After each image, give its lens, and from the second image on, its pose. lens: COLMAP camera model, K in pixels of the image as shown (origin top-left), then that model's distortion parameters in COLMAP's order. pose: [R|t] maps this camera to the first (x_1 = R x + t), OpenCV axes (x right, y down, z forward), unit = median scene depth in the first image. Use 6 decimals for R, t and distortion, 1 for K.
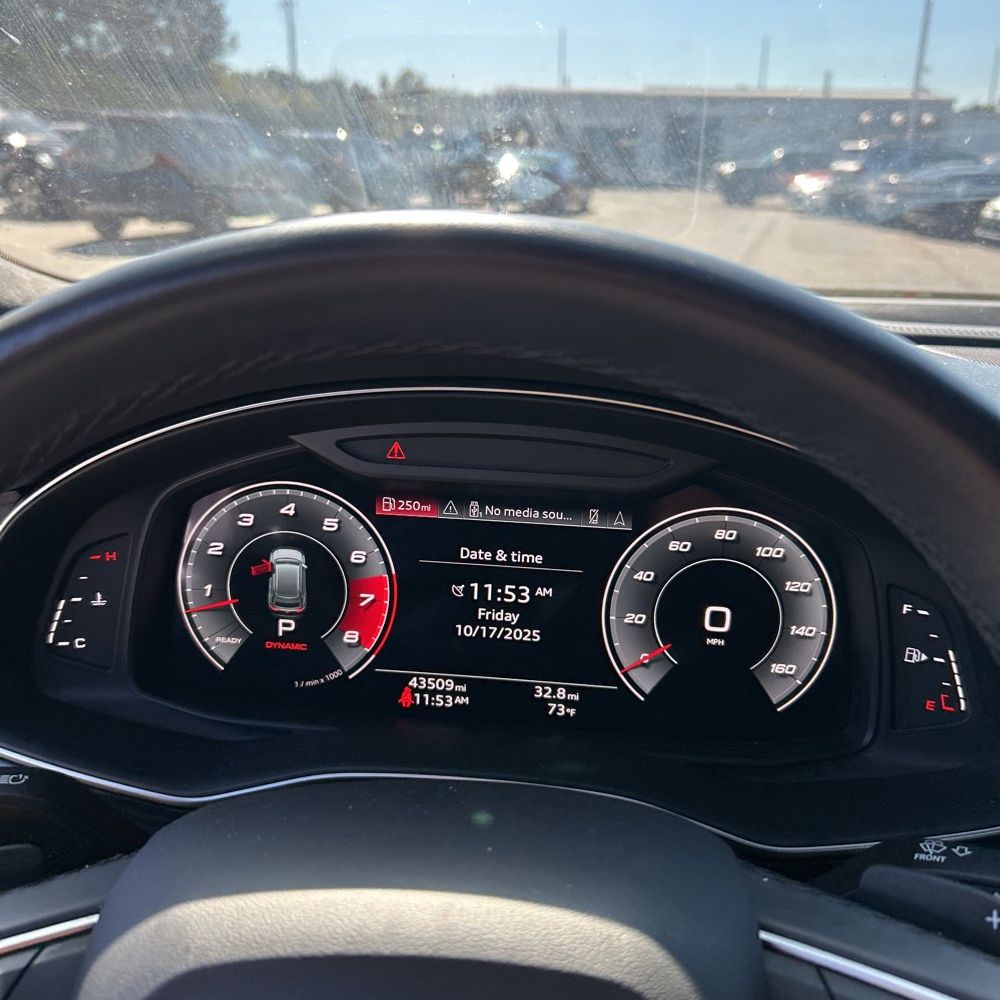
lens RADIAL K [[1017.7, 0, 496.1], [0, 1017.7, 488.7], [0, 0, 1]] dist [0.027245, -0.017743]
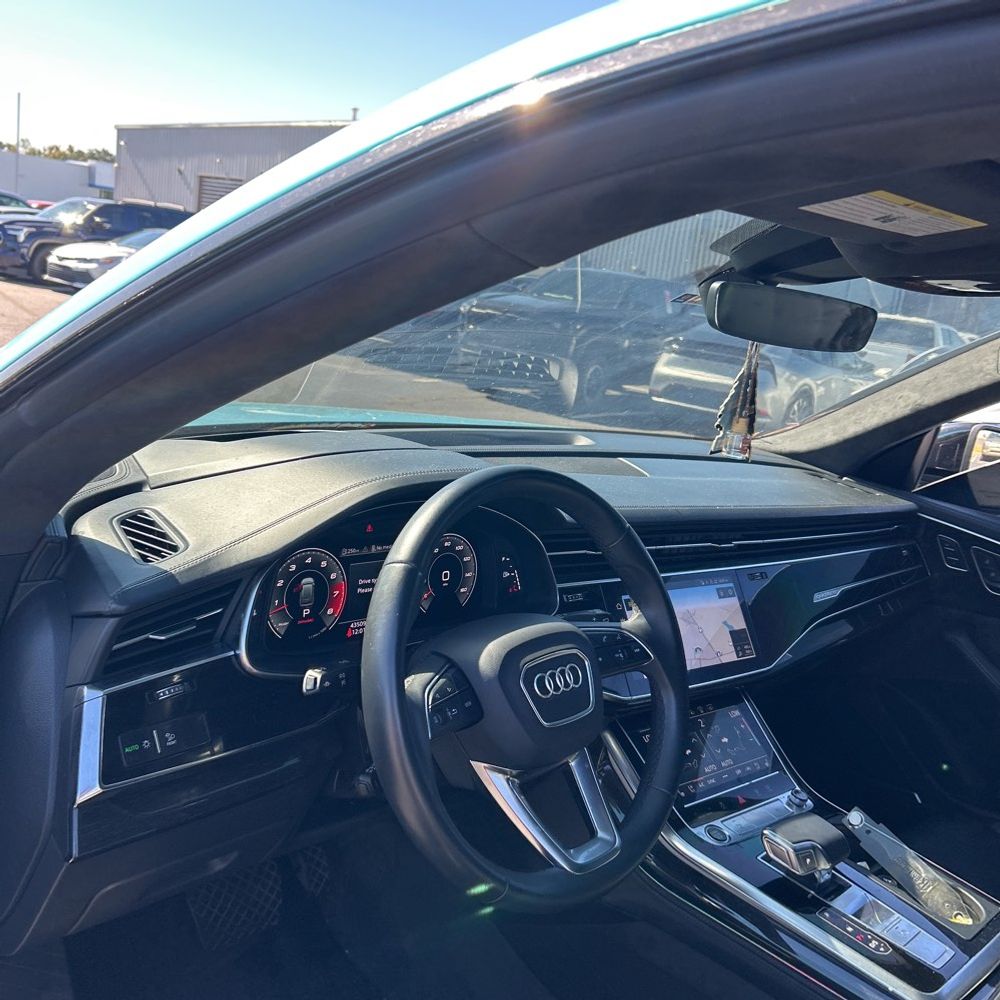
lens RADIAL K [[1017.7, 0, 496.1], [0, 1017.7, 488.7], [0, 0, 1]] dist [0.027245, -0.017743]
pose [[0.646424, -0.100170, 0.756374, -1.612751], [0.123519, 0.992006, 0.025812, -0.143928], [-0.752913, 0.076741, 0.653630, -0.819510]]
